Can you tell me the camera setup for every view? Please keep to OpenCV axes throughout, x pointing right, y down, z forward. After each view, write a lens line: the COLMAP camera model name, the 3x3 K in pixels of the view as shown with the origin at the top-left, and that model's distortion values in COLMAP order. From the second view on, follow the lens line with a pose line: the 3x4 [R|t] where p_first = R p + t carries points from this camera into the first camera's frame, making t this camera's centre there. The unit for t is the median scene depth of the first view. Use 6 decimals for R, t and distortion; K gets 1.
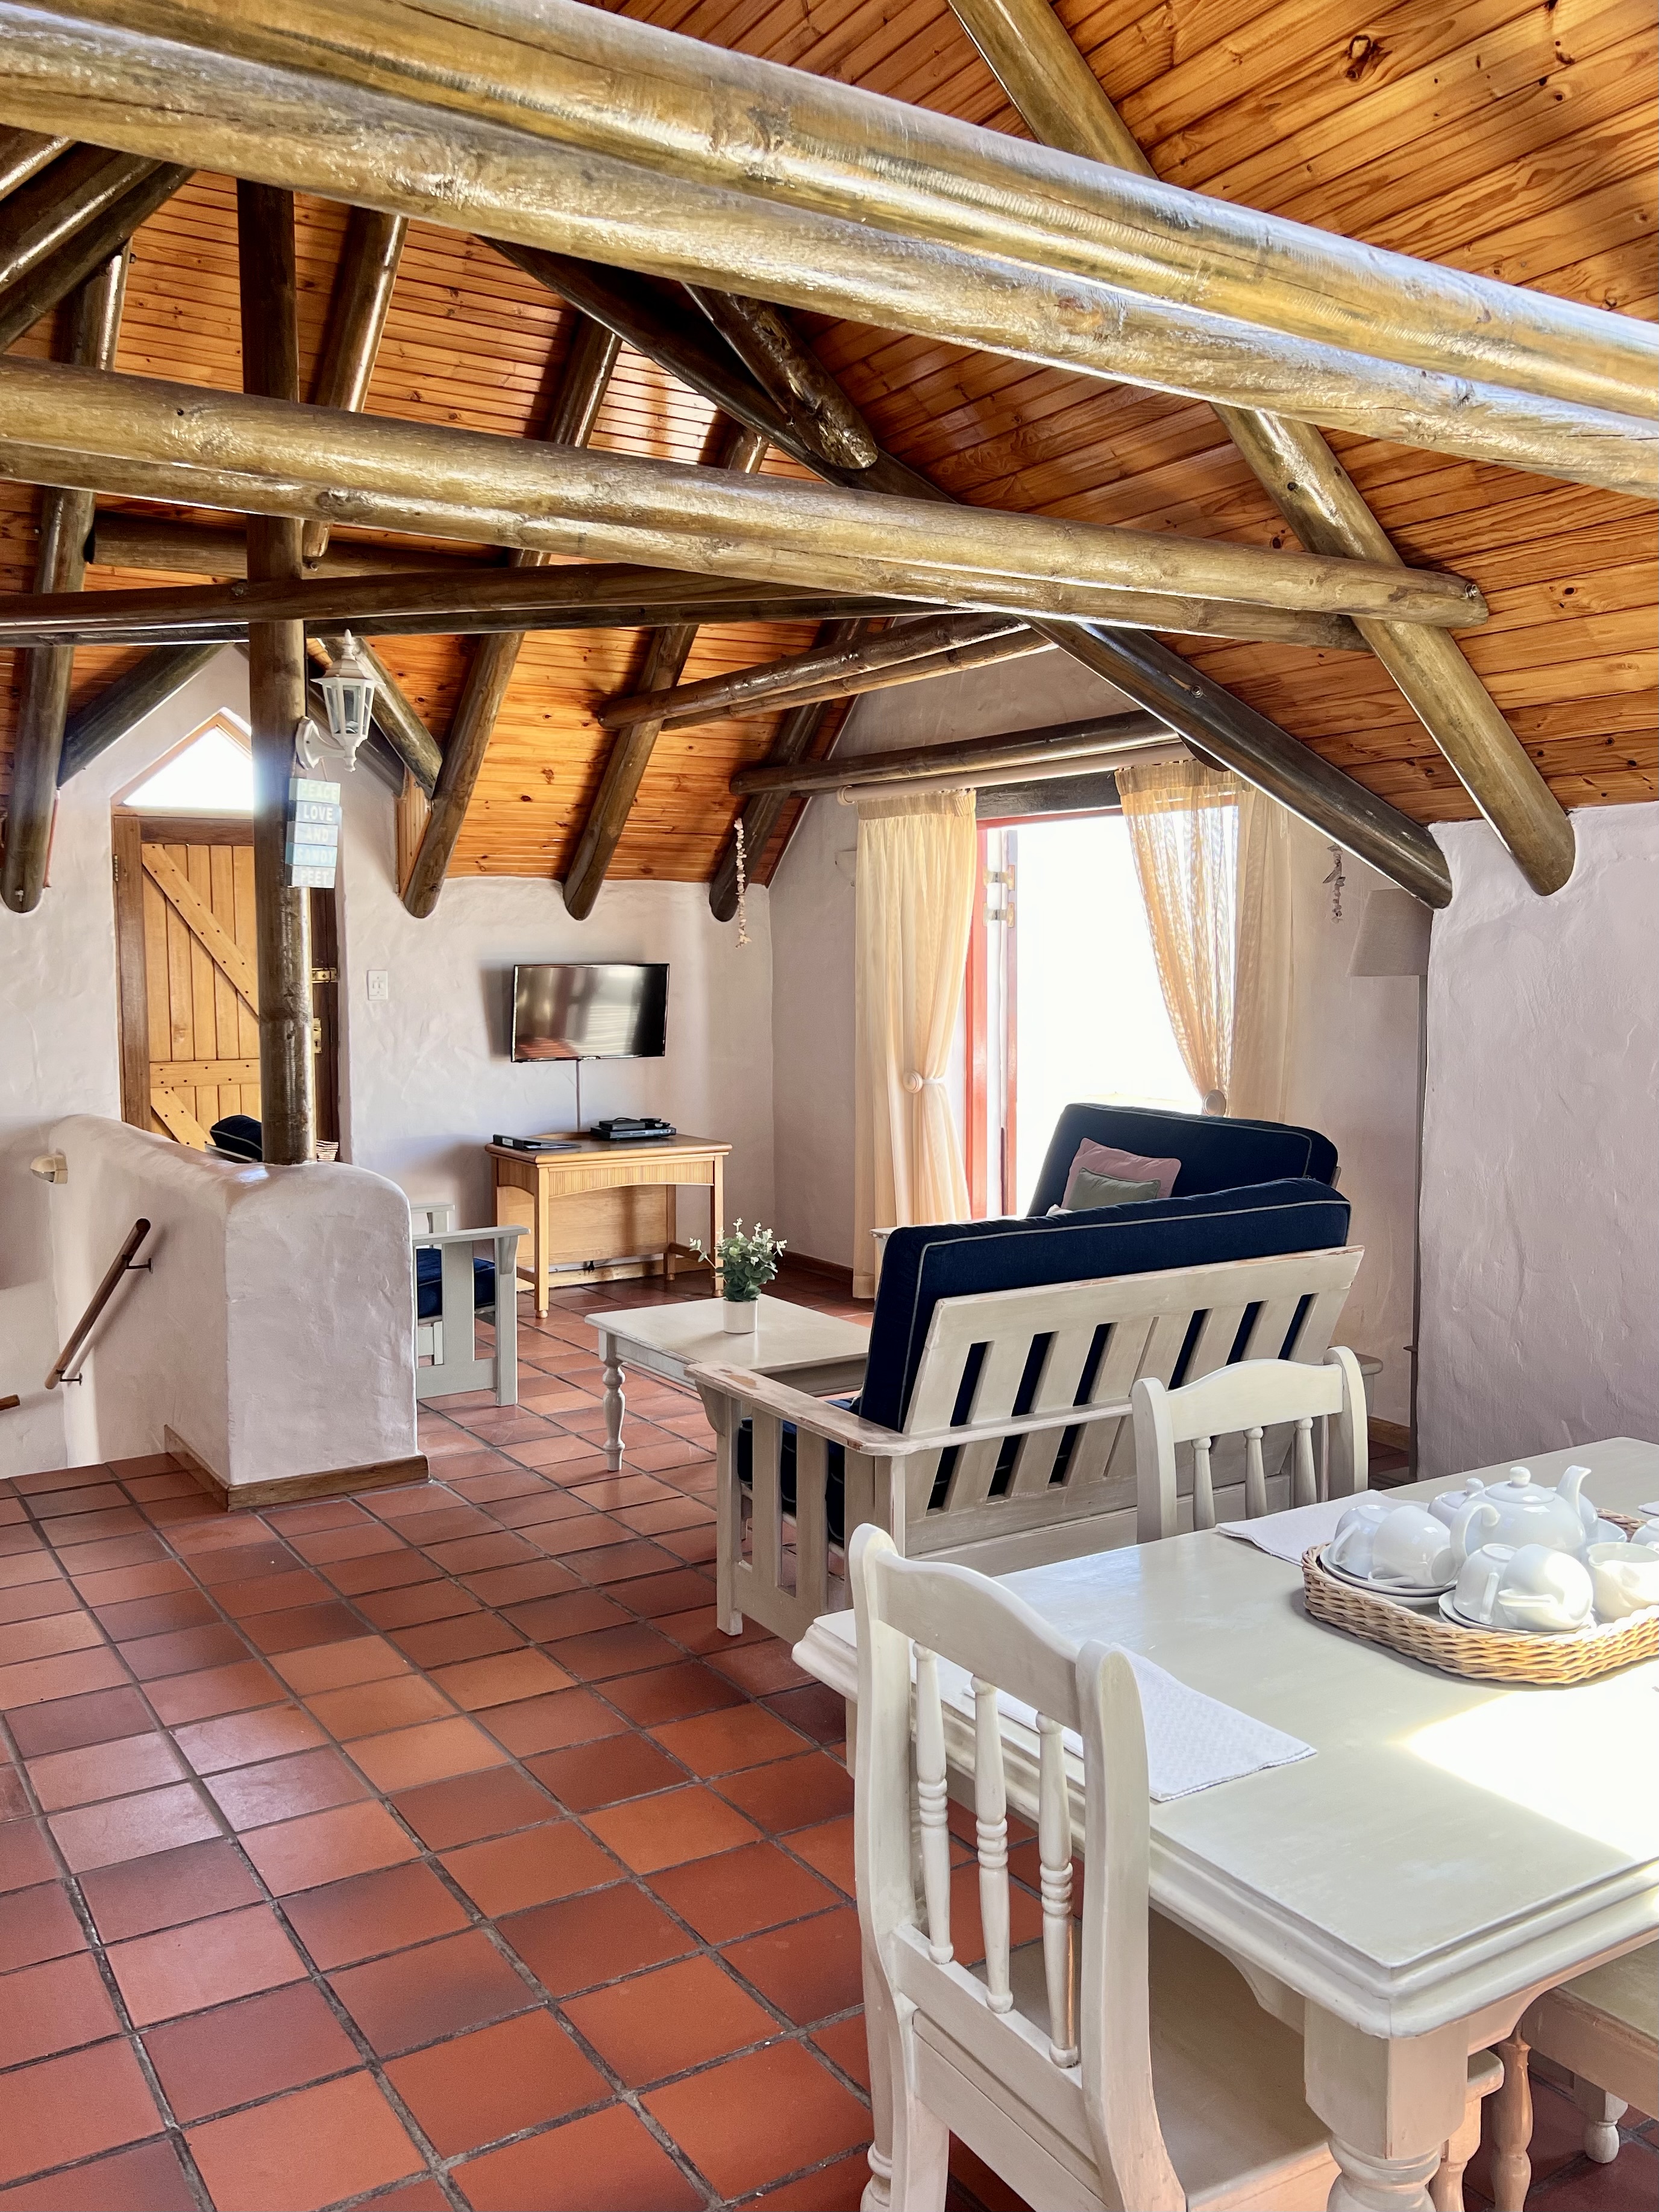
lens RADIAL K [[1828.7, 0, 829.5], [0, 1828.7, 1106.0], [0, 0, 1]] dist [0.003234, -0.001280]
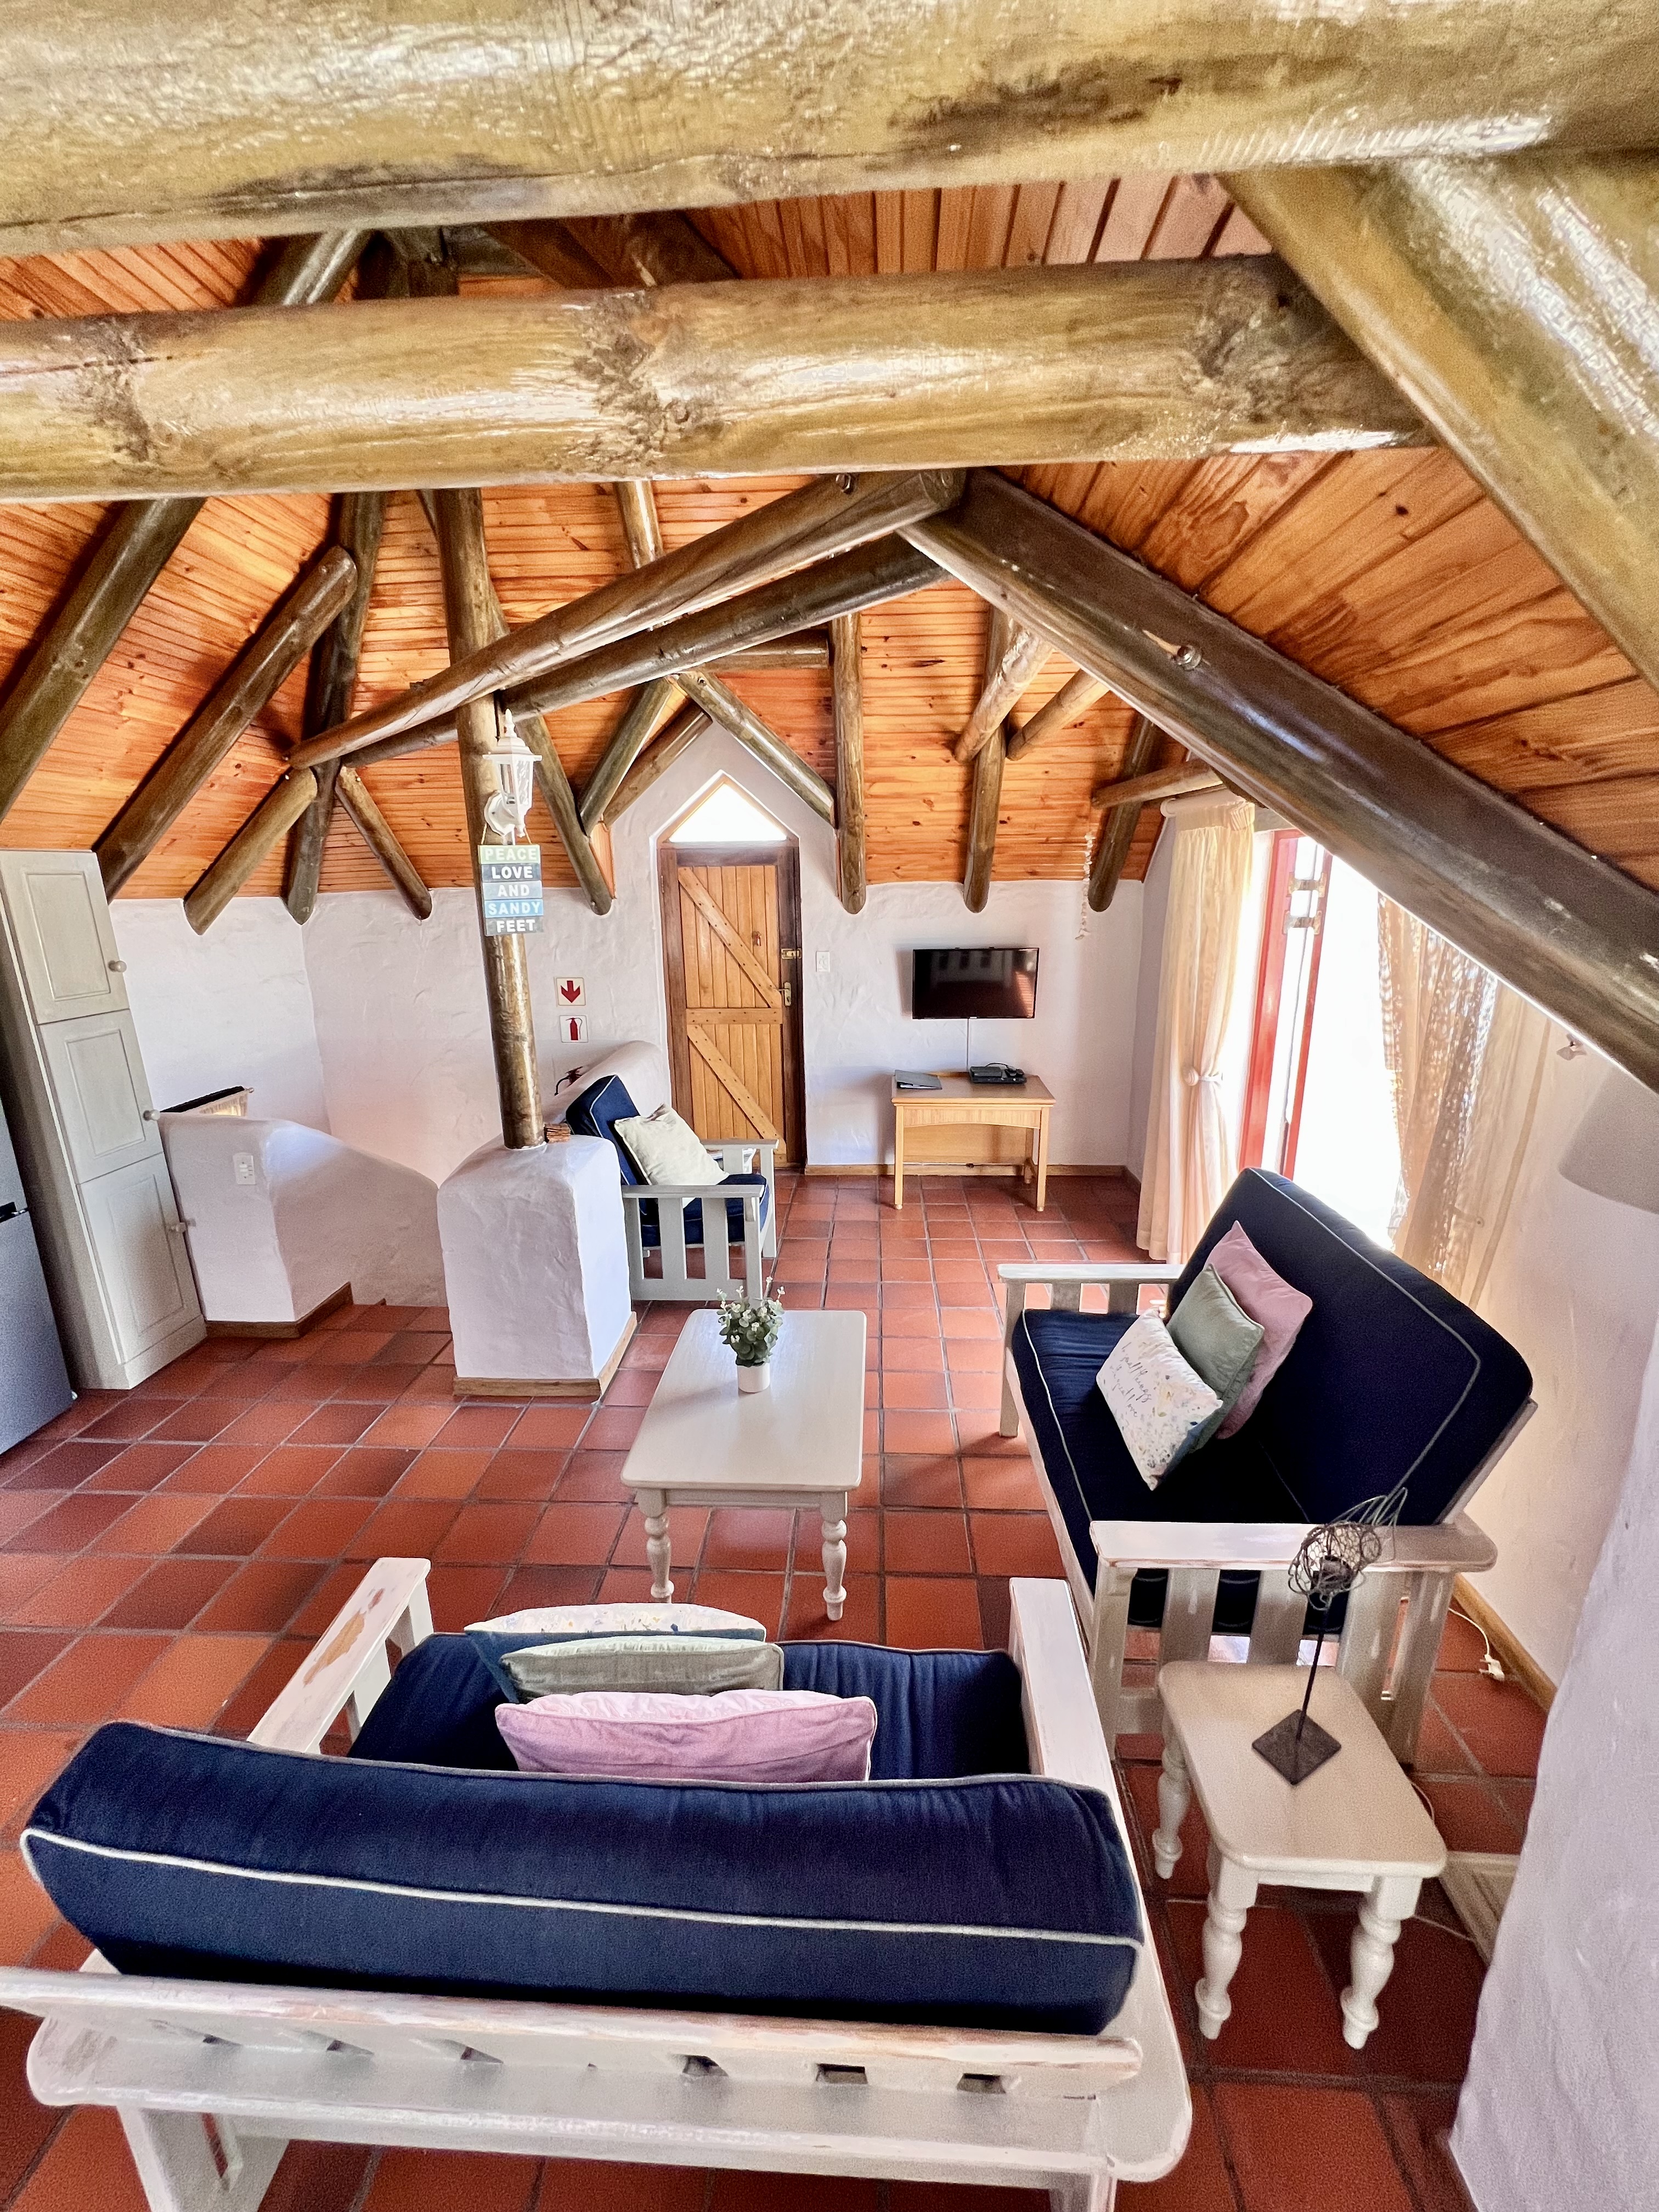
lens RADIAL K [[887.5, 0, 832.5], [0, 887.5, 1103.9], [0, 0, 1]] dist [-0.002874, 0.000518]
pose [[0.823976, 0.132361, -0.550949, 0.166150], [-0.035142, 0.982399, 0.183456, -0.088027], [0.565534, -0.131802, 0.814125, 0.438295]]
